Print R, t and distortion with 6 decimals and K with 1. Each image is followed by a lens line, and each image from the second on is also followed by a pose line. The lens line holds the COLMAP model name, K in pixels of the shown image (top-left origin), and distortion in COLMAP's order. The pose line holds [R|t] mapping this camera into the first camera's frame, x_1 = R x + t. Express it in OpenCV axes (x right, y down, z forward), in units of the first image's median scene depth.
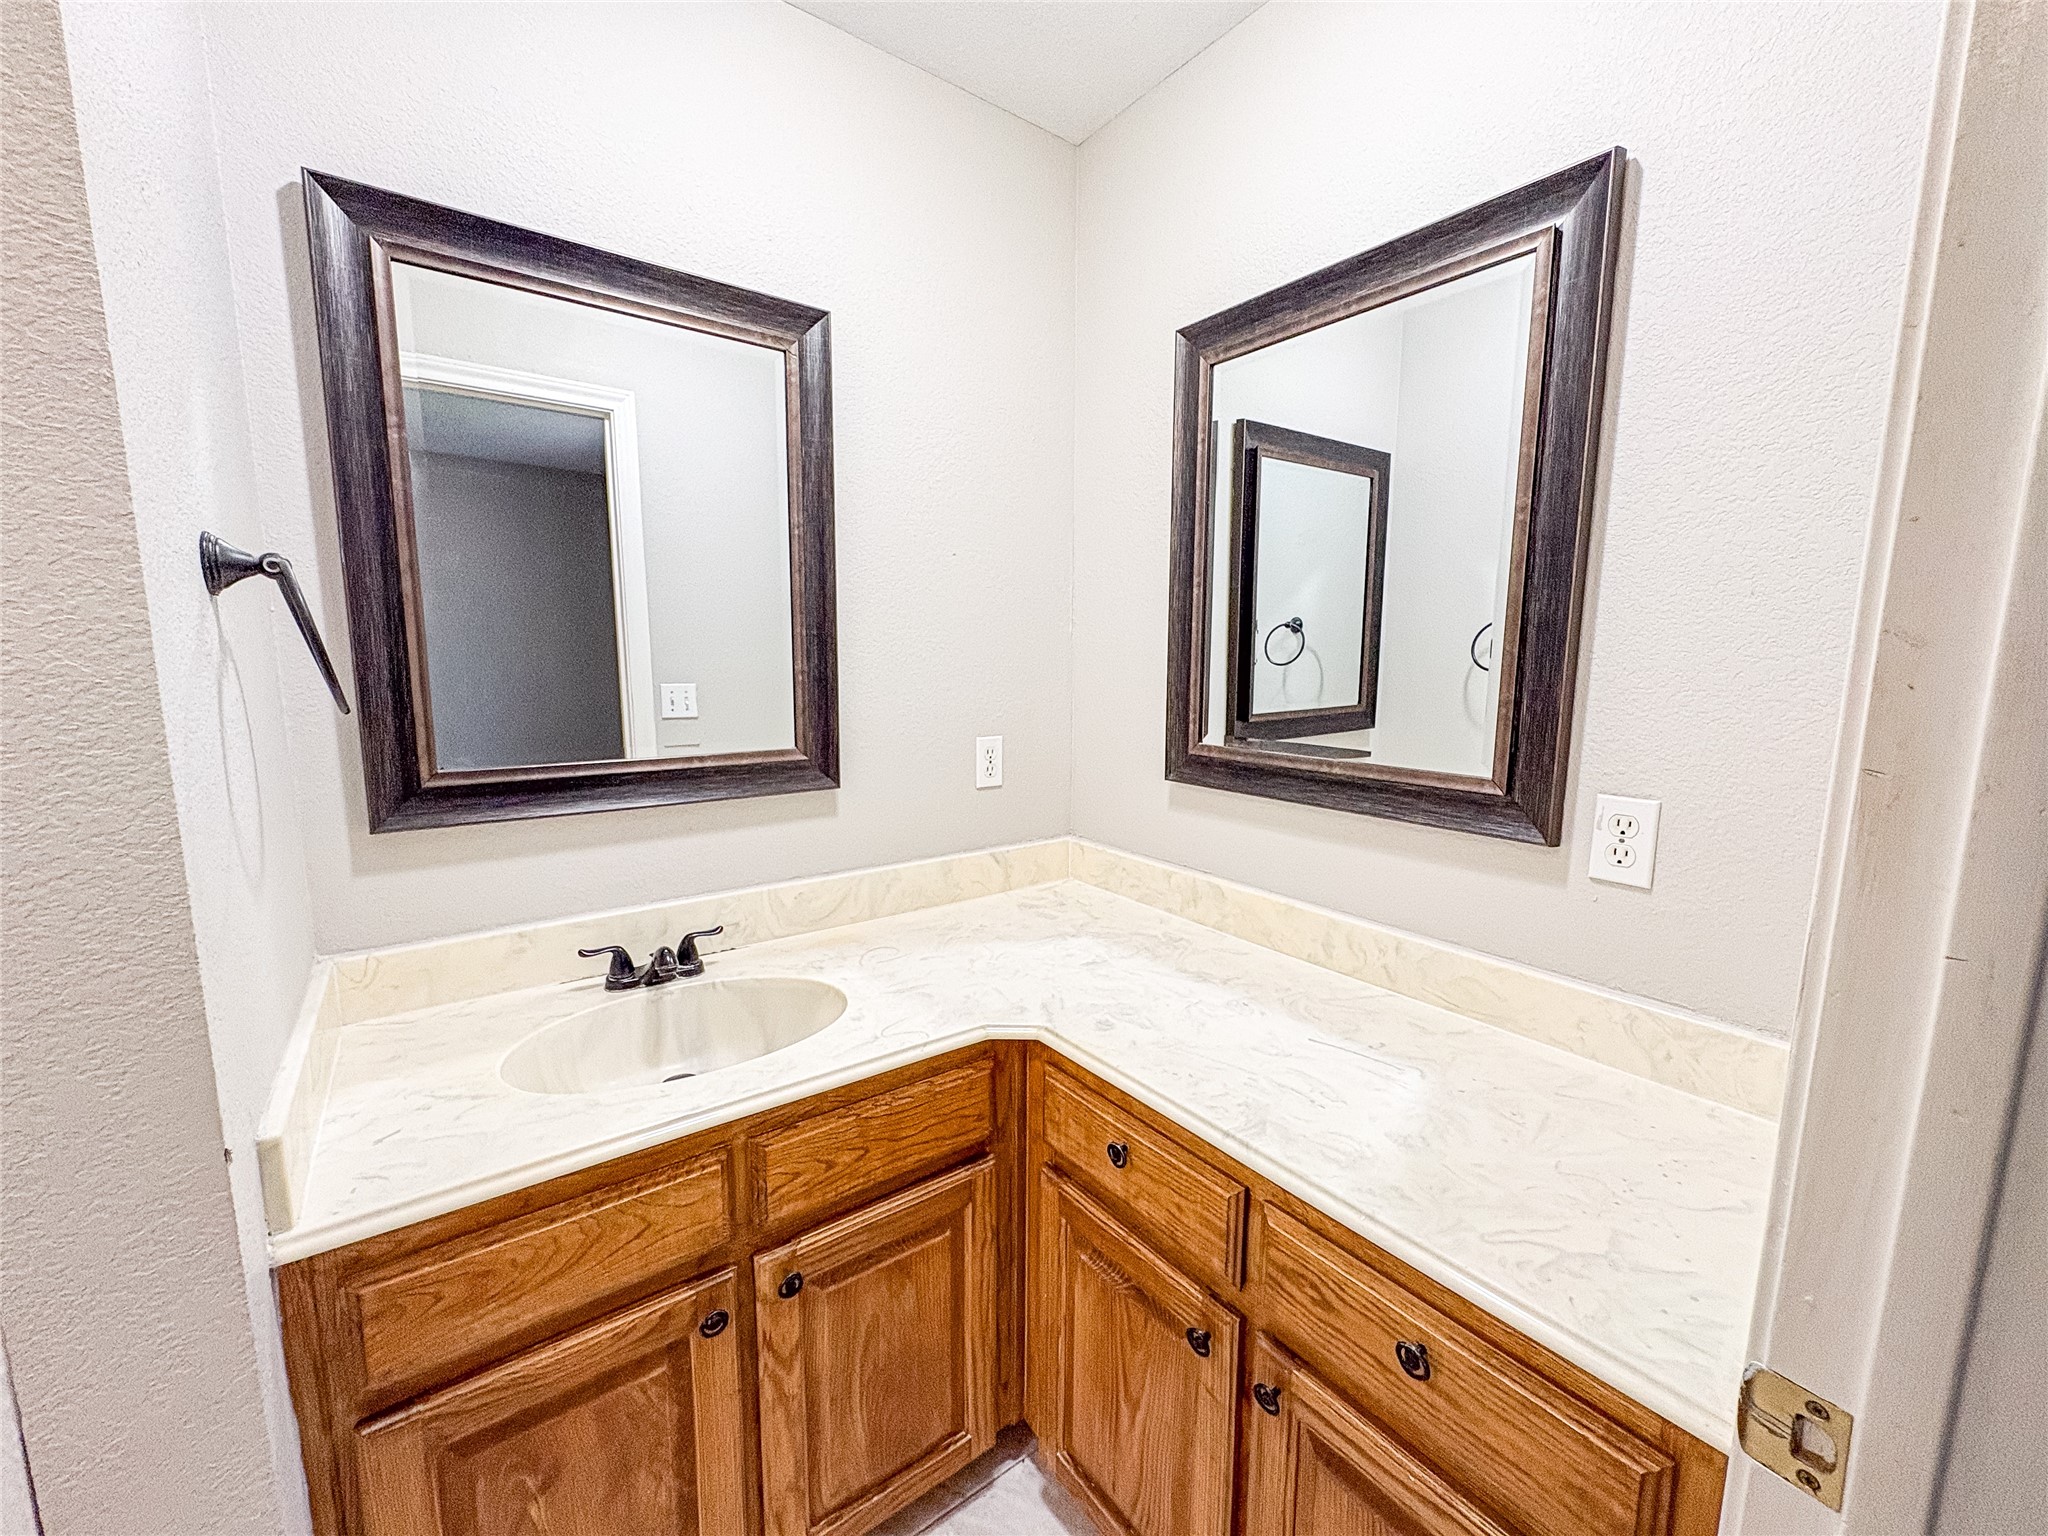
lens RADIAL K [[814.7, 0, 1027.9], [0, 814.7, 767.3], [0, 0, 1]] dist [-0.003088, 0.000041]
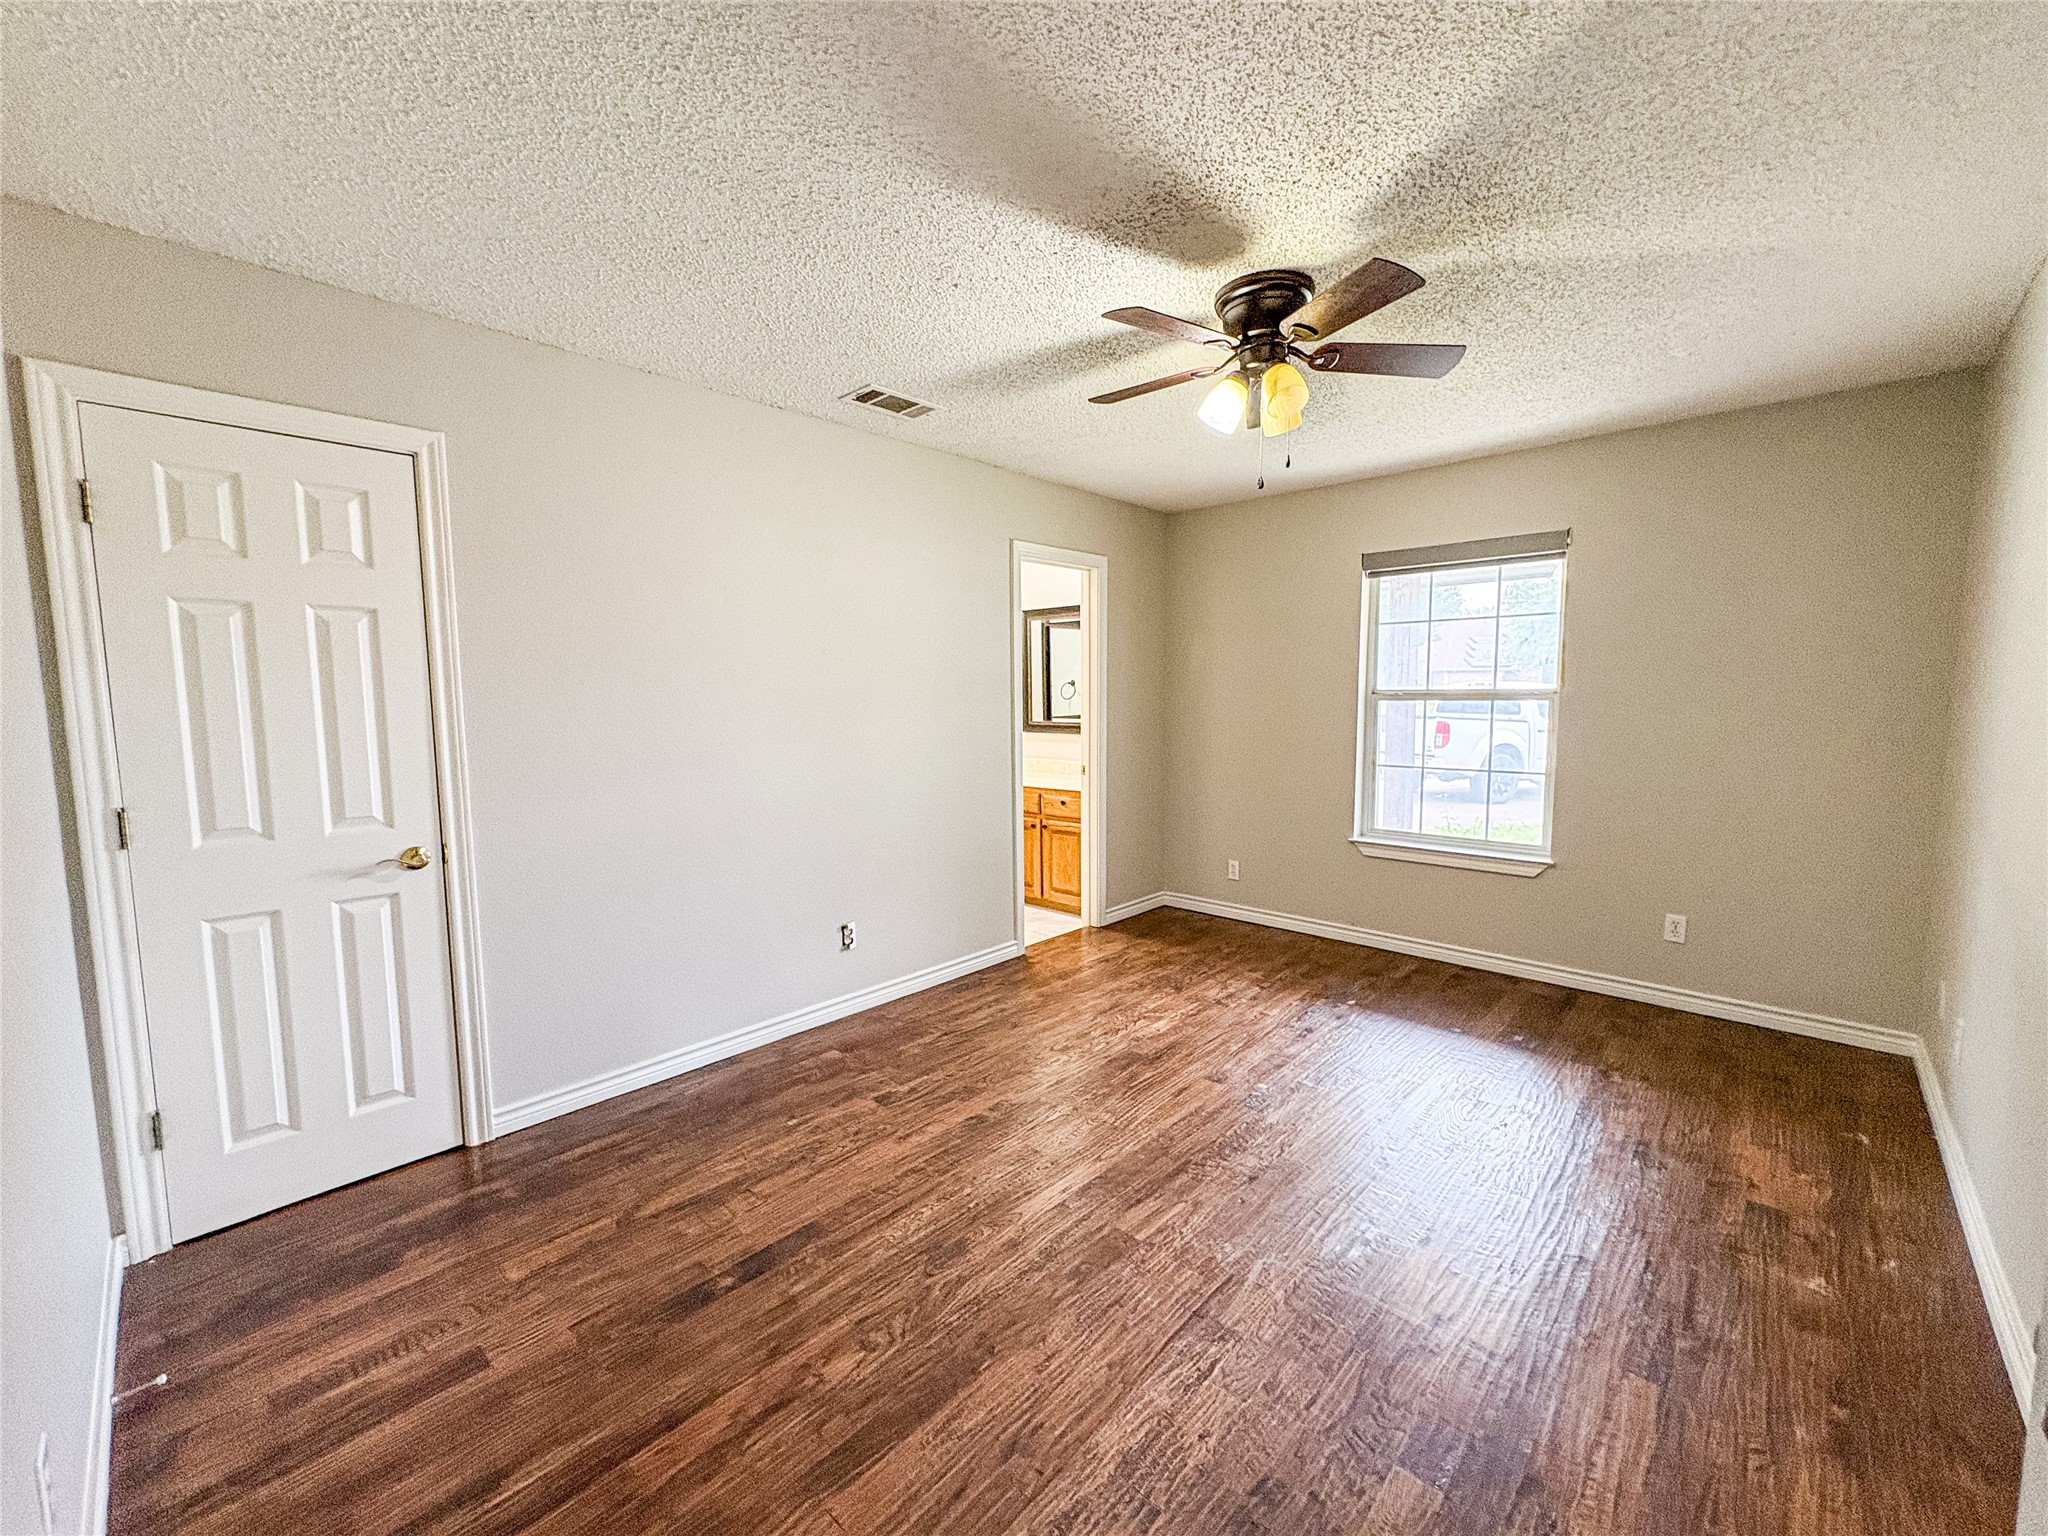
lens RADIAL K [[814.7, 0, 1021.0], [0, 814.7, 773.1], [0, 0, 1]] dist [-0.003088, 0.000041]
pose [[0.983819, -0.016148, 0.178436, -0.451329], [0.023954, 0.998844, -0.041676, 0.334597], [-0.177557, 0.045276, 0.983068, -2.354597]]
